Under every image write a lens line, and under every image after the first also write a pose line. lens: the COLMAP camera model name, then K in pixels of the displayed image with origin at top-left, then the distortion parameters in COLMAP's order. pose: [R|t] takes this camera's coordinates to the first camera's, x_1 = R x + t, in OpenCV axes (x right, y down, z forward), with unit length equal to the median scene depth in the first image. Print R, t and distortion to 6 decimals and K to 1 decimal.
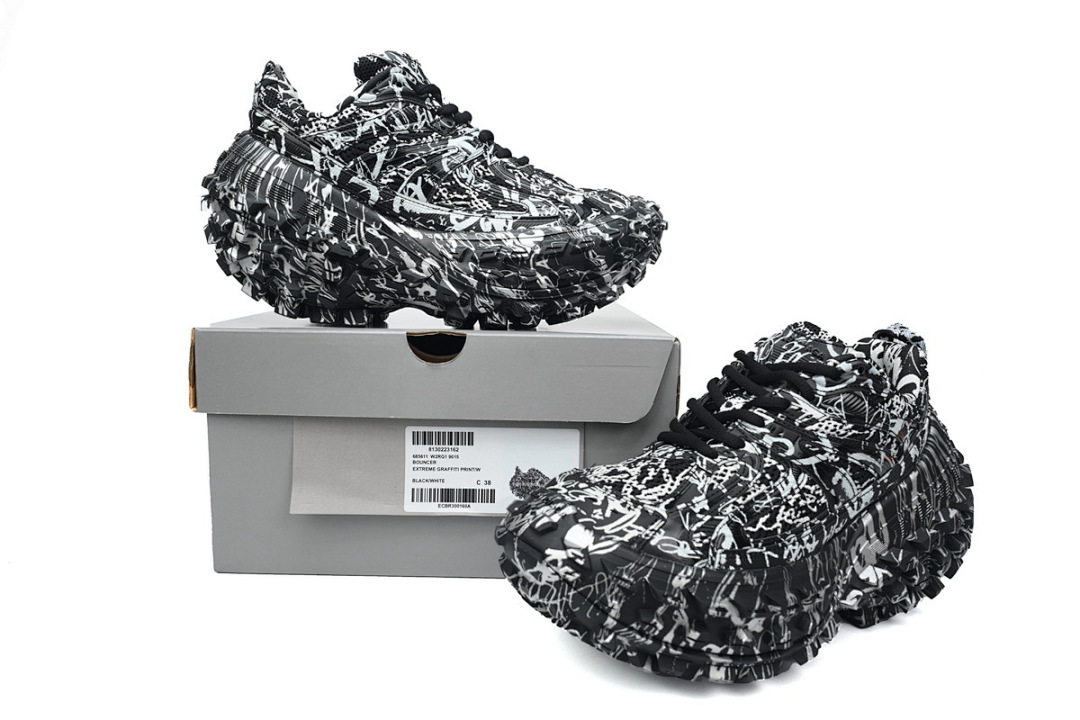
lens RADIAL K [[784.0, 0, 539.6], [0, 784.0, 361.1], [0, 0, 1]] dist [-0.004737, 0.003349]
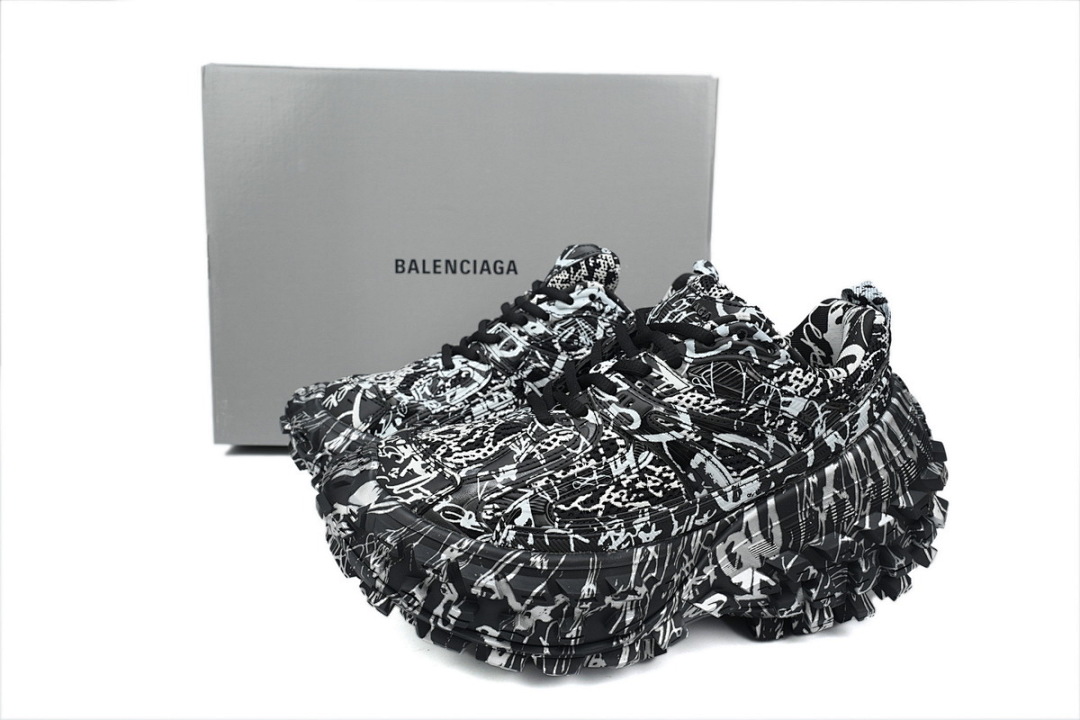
lens RADIAL K [[788.8, 0, 539.8], [0, 788.8, 359.5], [0, 0, 1]] dist [0.006329, -0.001864]
pose [[0.947443, 0.056184, -0.314952, 0.486930], [-0.038797, 0.997371, 0.061211, -0.005592], [0.317563, -0.045775, 0.947132, 0.145671]]
